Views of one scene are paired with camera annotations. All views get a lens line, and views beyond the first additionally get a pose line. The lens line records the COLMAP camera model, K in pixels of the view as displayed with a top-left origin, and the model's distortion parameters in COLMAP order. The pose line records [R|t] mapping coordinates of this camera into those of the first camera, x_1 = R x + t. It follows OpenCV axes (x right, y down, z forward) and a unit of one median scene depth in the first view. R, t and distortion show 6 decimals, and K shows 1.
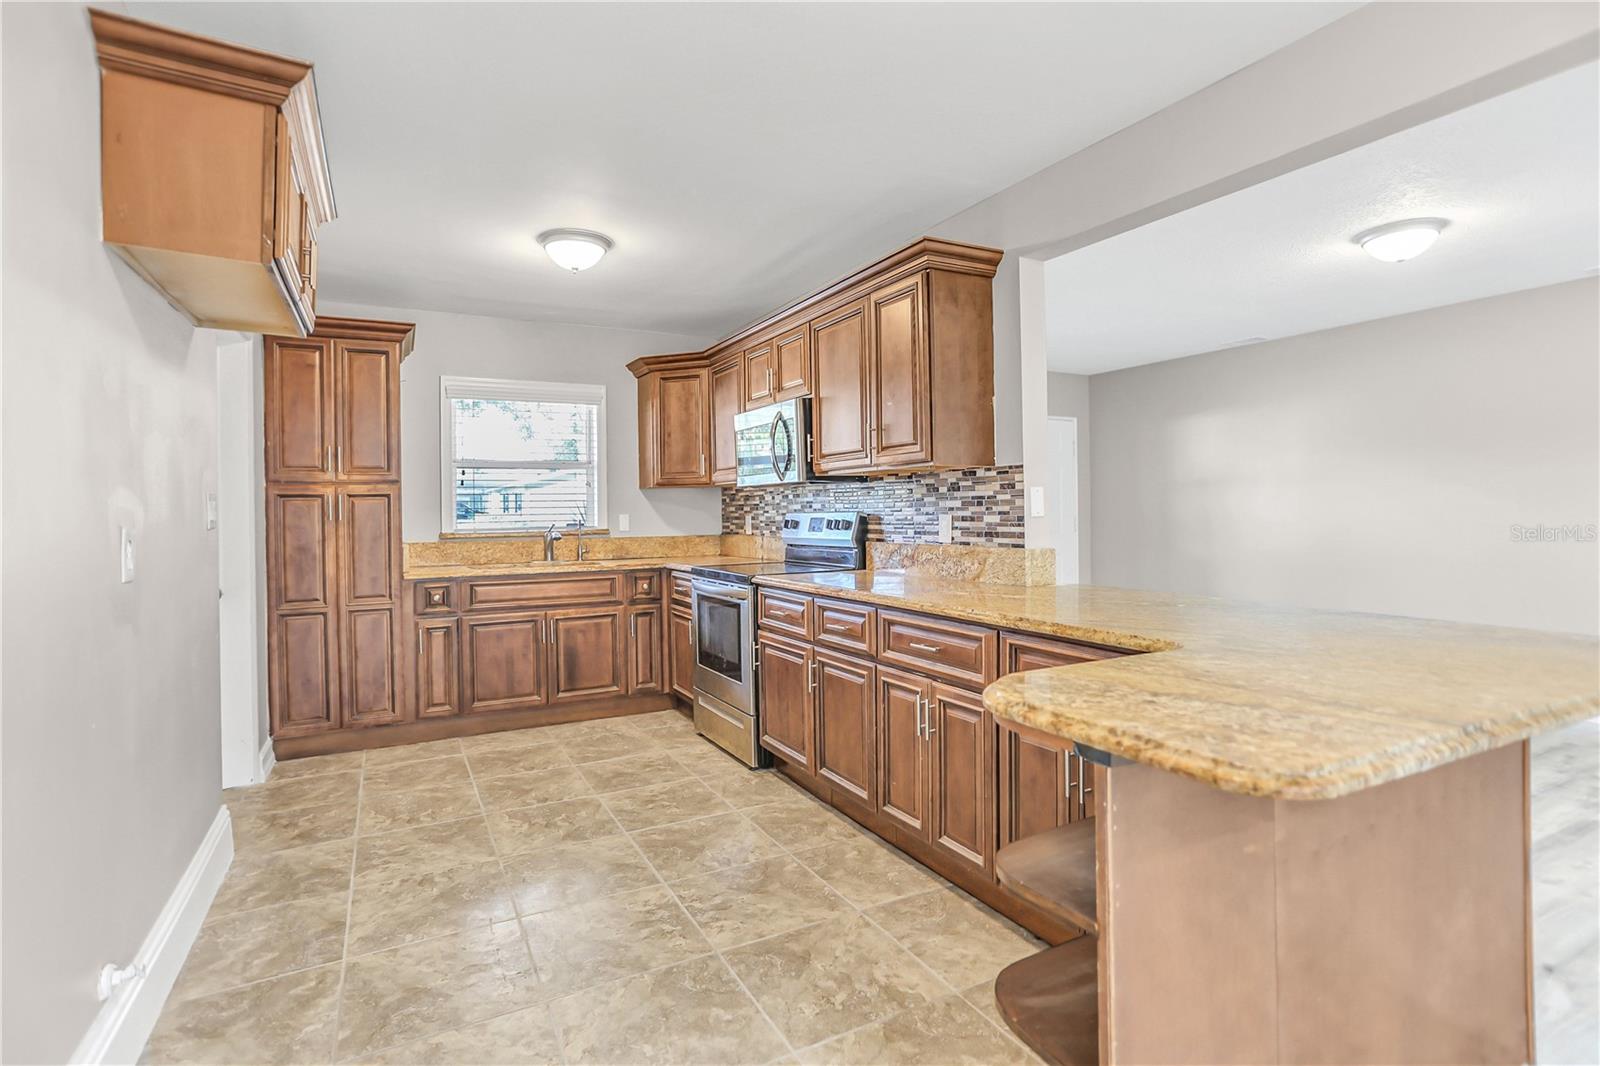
lens RADIAL K [[779.4, 0, 793.2], [0, 779.4, 508.3], [0, 0, 1]] dist [-0.047003, 0.027583]
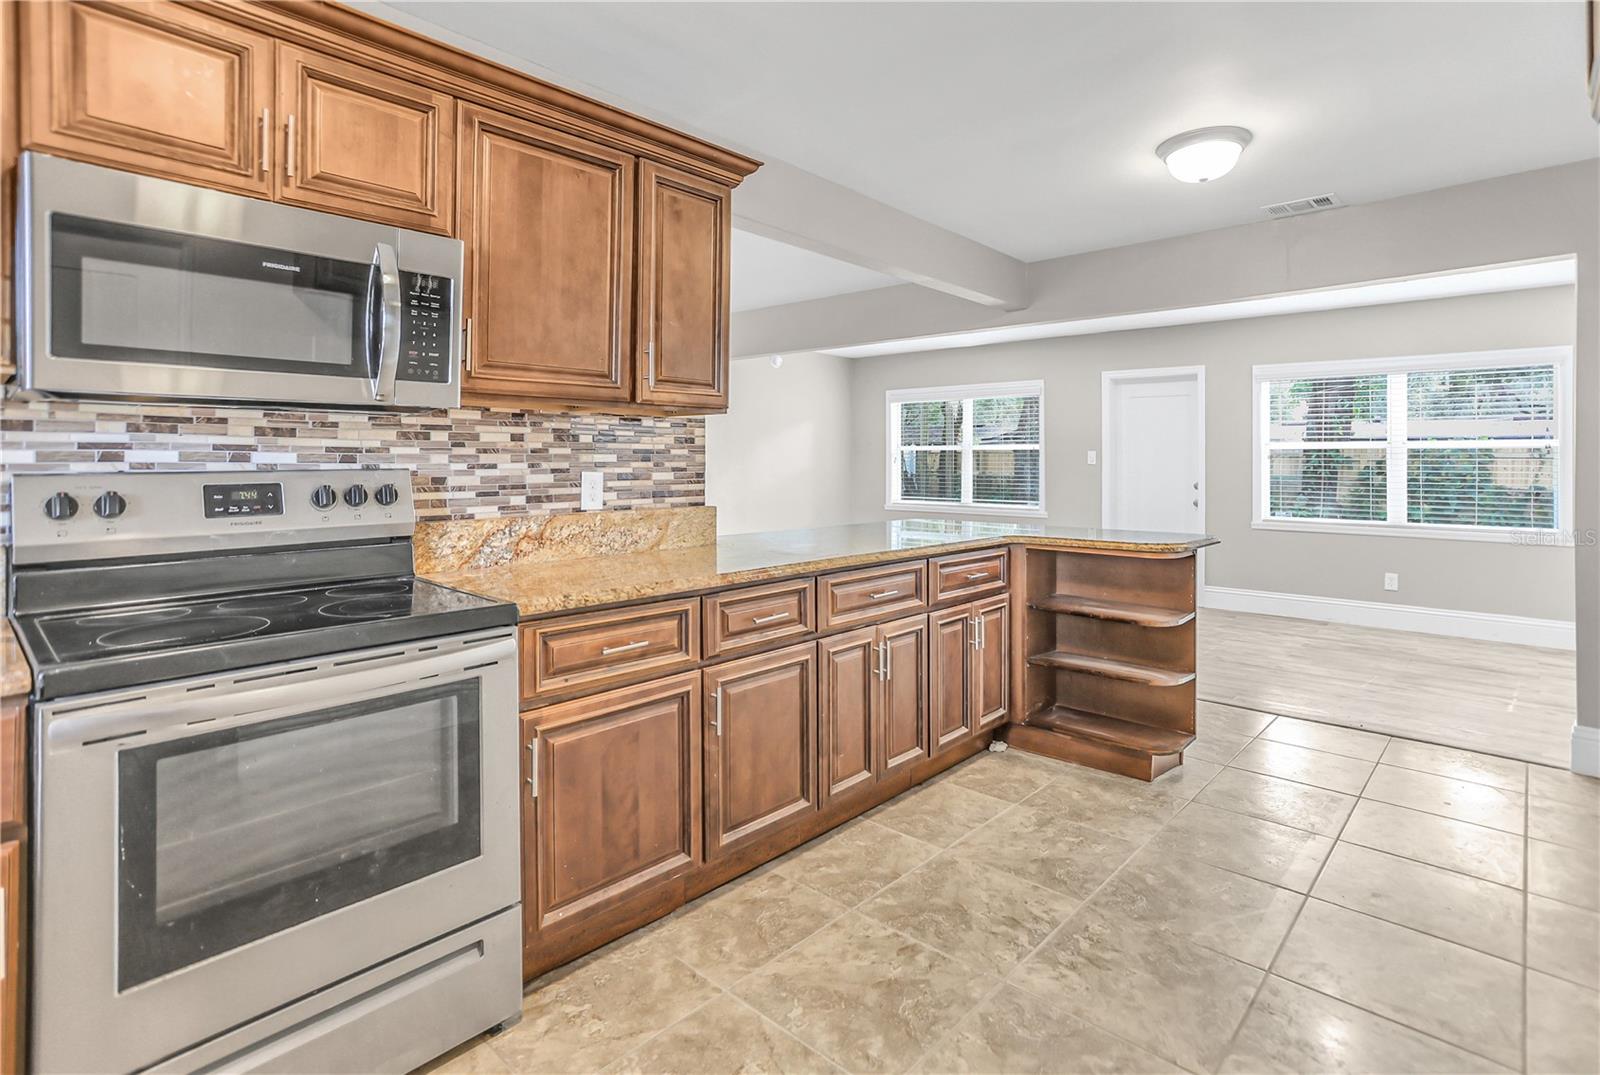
lens RADIAL K [[810.1, 0, 805.5], [0, 810.1, 450.4], [0, 0, 1]] dist [-0.044689, 0.013850]
pose [[-0.336572, 0.022779, 0.941382, -0.527310], [0.002326, 0.999724, -0.023359, 0.004943], [-0.941655, -0.005672, -0.336532, 0.923709]]
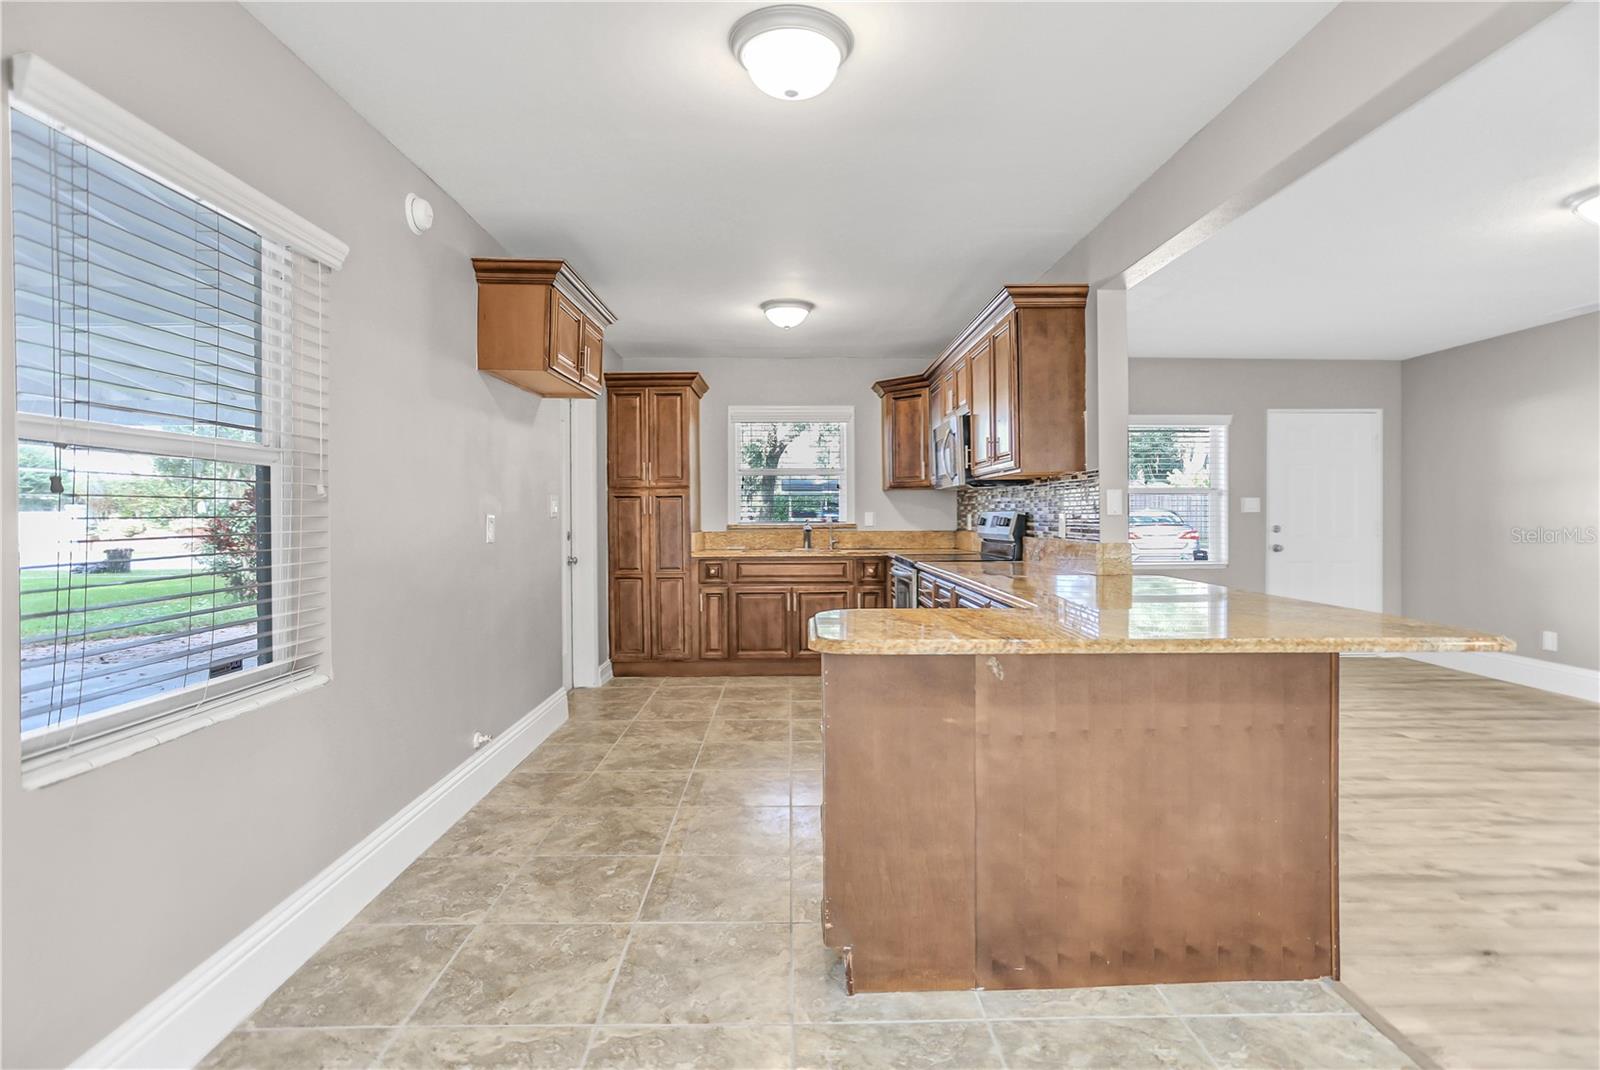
lens RADIAL K [[779.4, 0, 793.2], [0, 779.4, 510.3], [0, 0, 1]] dist [-0.047003, 0.027583]
pose [[0.890851, 0.006919, -0.454243, 0.305109], [-0.005622, 0.999975, 0.004205, 0.001062], [0.454261, -0.001193, 0.890868, -0.171279]]
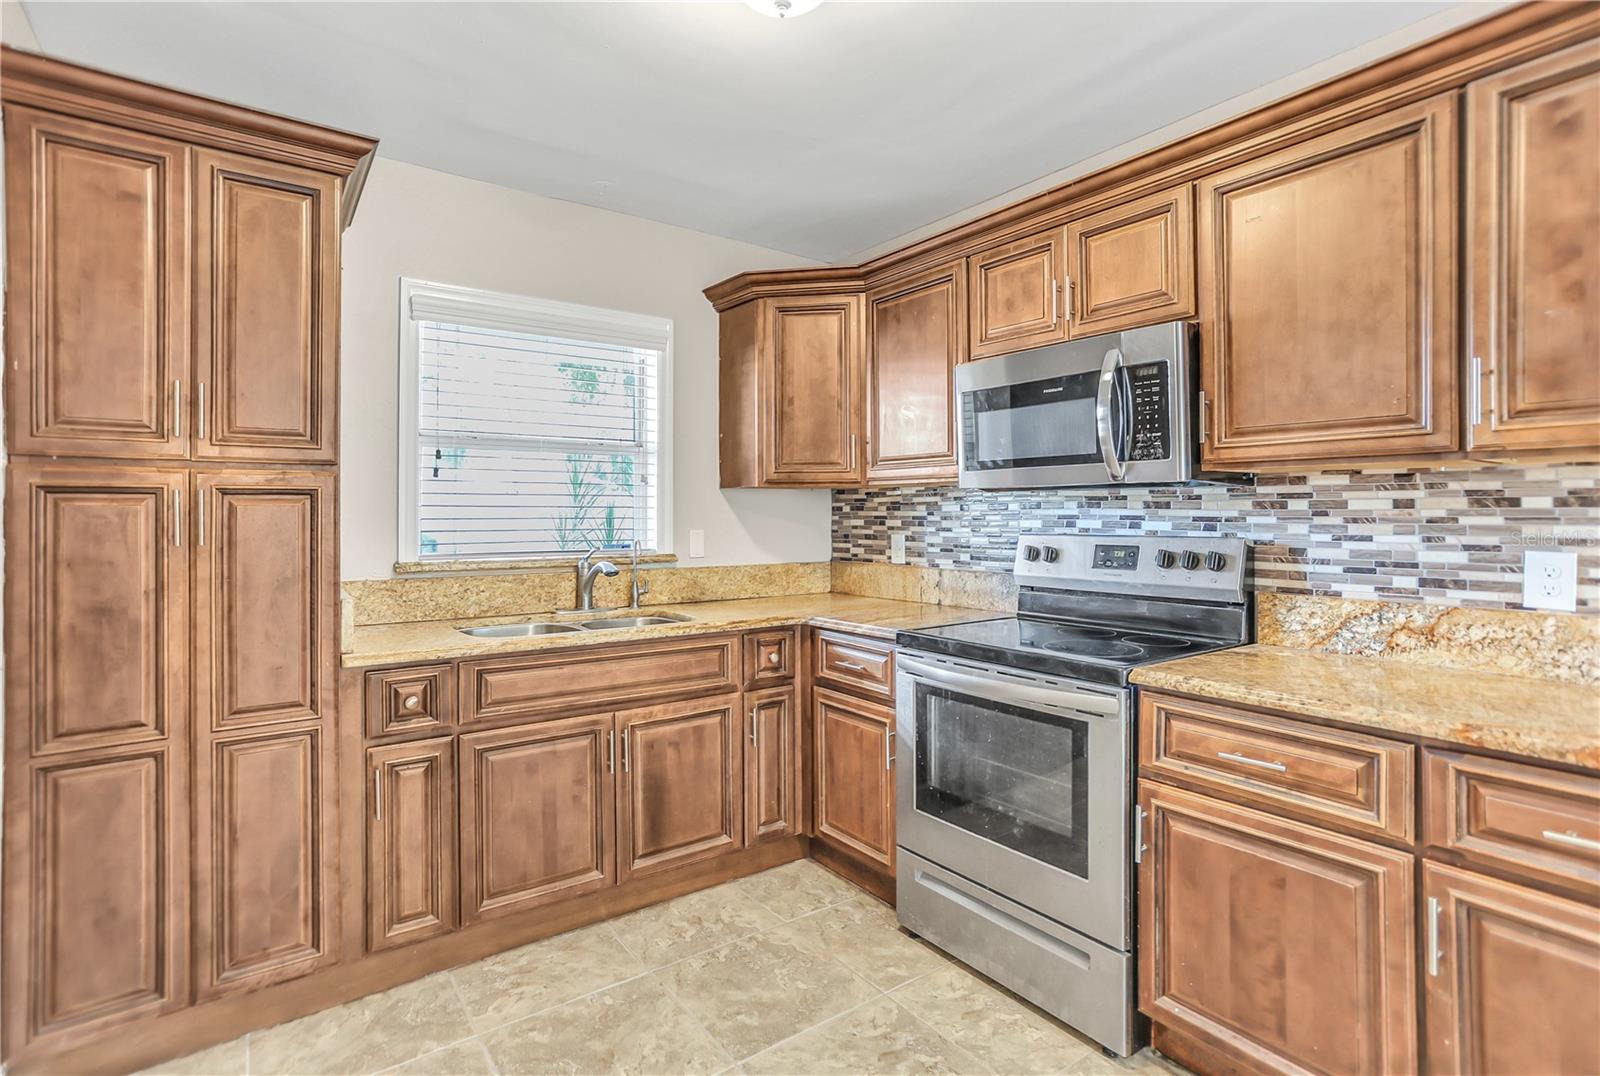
lens RADIAL K [[787.4, 0, 803.2], [0, 787.4, 508.9], [0, 0, 1]] dist [-0.045429, 0.026582]
pose [[0.989373, 0.015501, 0.144571, -0.304631], [-0.014879, 0.999875, -0.005384, -0.008832], [-0.144636, 0.003176, 0.989480, 0.498989]]
